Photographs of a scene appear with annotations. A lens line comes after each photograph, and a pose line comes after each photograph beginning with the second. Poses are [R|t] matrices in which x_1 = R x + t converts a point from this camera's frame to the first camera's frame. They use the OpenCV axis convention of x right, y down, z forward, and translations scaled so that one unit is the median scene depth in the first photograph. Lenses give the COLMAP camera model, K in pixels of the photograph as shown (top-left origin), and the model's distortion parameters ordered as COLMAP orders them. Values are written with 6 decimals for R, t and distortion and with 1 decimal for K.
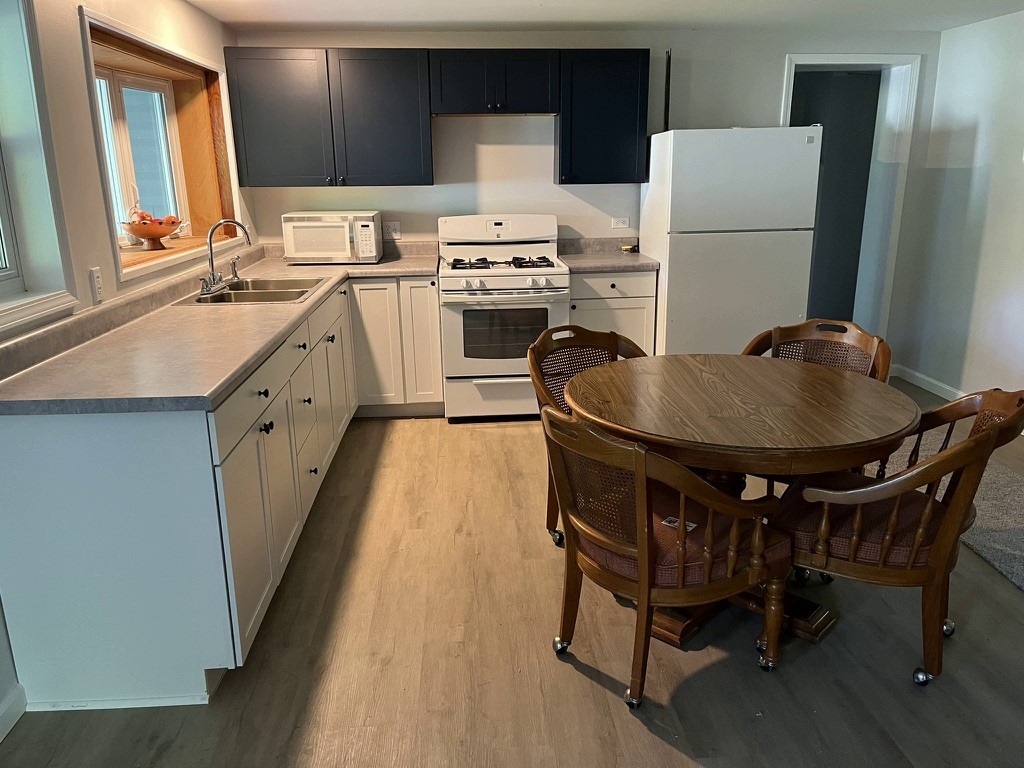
lens RADIAL K [[773.3, 0, 515.1], [0, 773.3, 387.1], [0, 0, 1]] dist [0.061582, -0.075446]
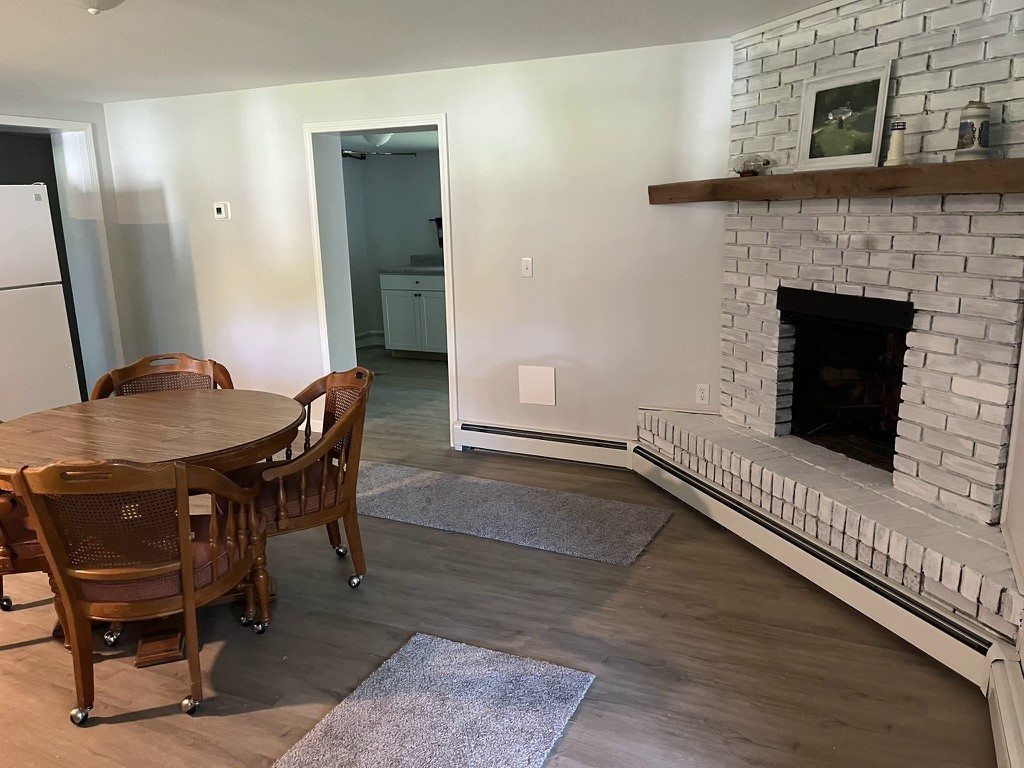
lens RADIAL K [[773.3, 0, 513.3], [0, 773.3, 386.2], [0, 0, 1]] dist [0.061582, -0.075446]
pose [[0.489783, -0.191220, 0.850616, -0.262718], [0.251096, 0.965250, 0.072409, 0.003724], [-0.834903, 0.178121, 0.520777, -0.009297]]
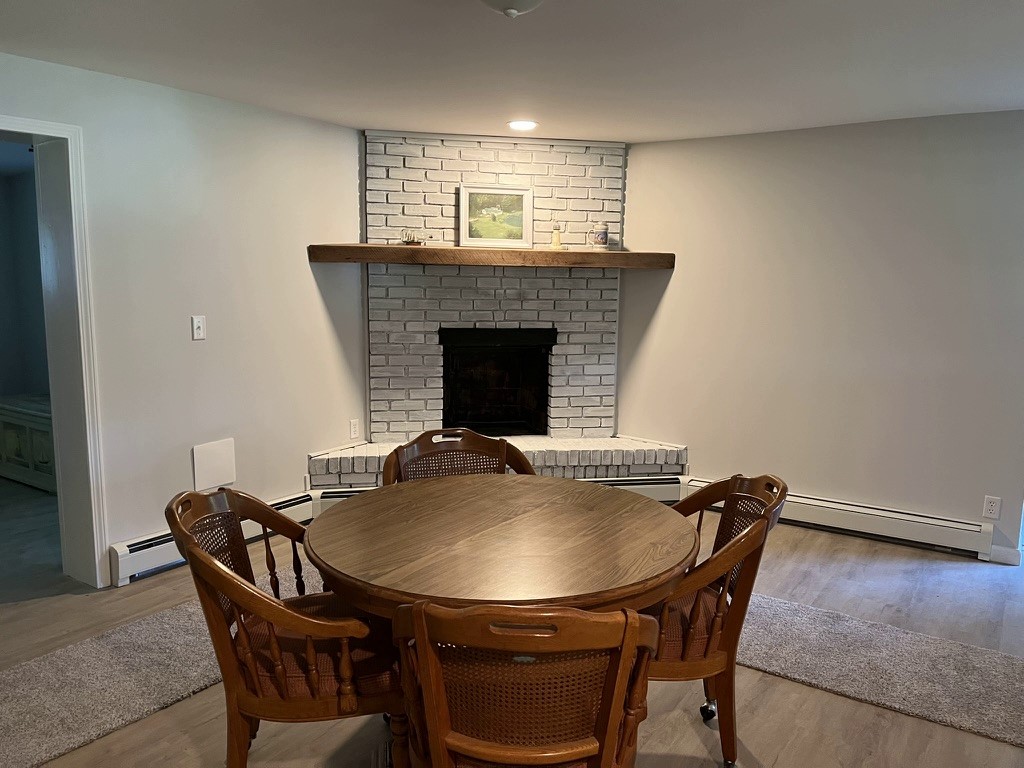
lens RADIAL K [[773.3, 0, 541.8], [0, 773.3, 413.3], [0, 0, 1]] dist [0.061582, -0.075446]
pose [[-0.799194, -0.118182, 0.589340, -0.181617], [0.151851, 0.908977, 0.388203, -0.293901], [-0.581575, 0.399741, -0.708503, 1.013939]]
